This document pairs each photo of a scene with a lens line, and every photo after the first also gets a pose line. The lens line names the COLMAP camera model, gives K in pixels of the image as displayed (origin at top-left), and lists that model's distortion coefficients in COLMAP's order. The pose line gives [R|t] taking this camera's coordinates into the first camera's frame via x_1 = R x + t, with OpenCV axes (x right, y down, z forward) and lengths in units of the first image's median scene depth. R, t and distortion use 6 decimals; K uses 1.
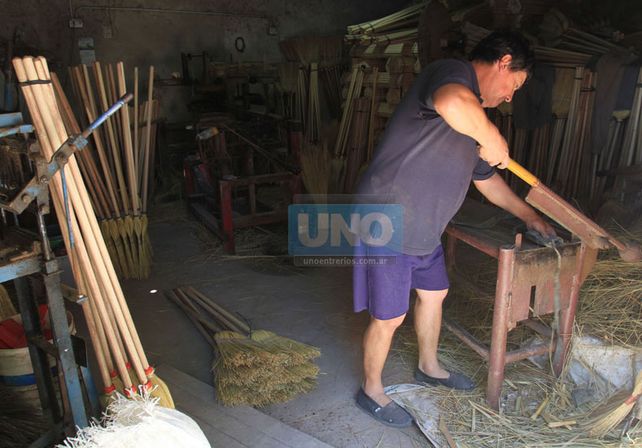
lens RADIAL K [[527.7, 0, 339.7], [0, 527.7, 227.3], [0, 0, 1]] dist [-0.082119, 0.052173]
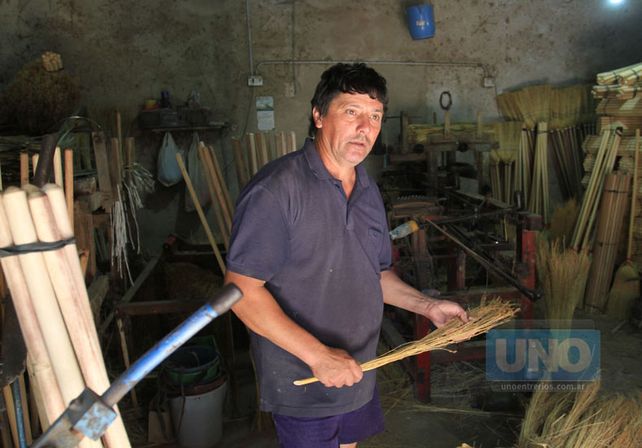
lens RADIAL K [[599.5, 0, 341.4], [0, 599.5, 224.3], [0, 0, 1]] dist [-0.054812, 0.015036]
pose [[0.944480, 0.036952, -0.326484, -0.045467], [-0.076944, 0.990900, -0.110437, -0.061455], [0.319432, 0.129426, 0.938729, 0.144456]]
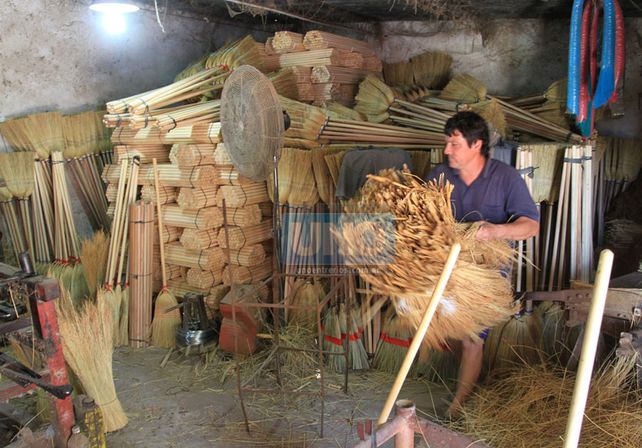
lens RADIAL K [[527.7, 0, 339.7], [0, 527.7, 227.3], [0, 0, 1]] dist [-0.082119, 0.052173]
pose [[0.894181, -0.110780, 0.433784, -0.025697], [0.159092, 0.984289, -0.076576, -0.119475], [-0.418486, 0.137485, 0.897757, 0.273371]]
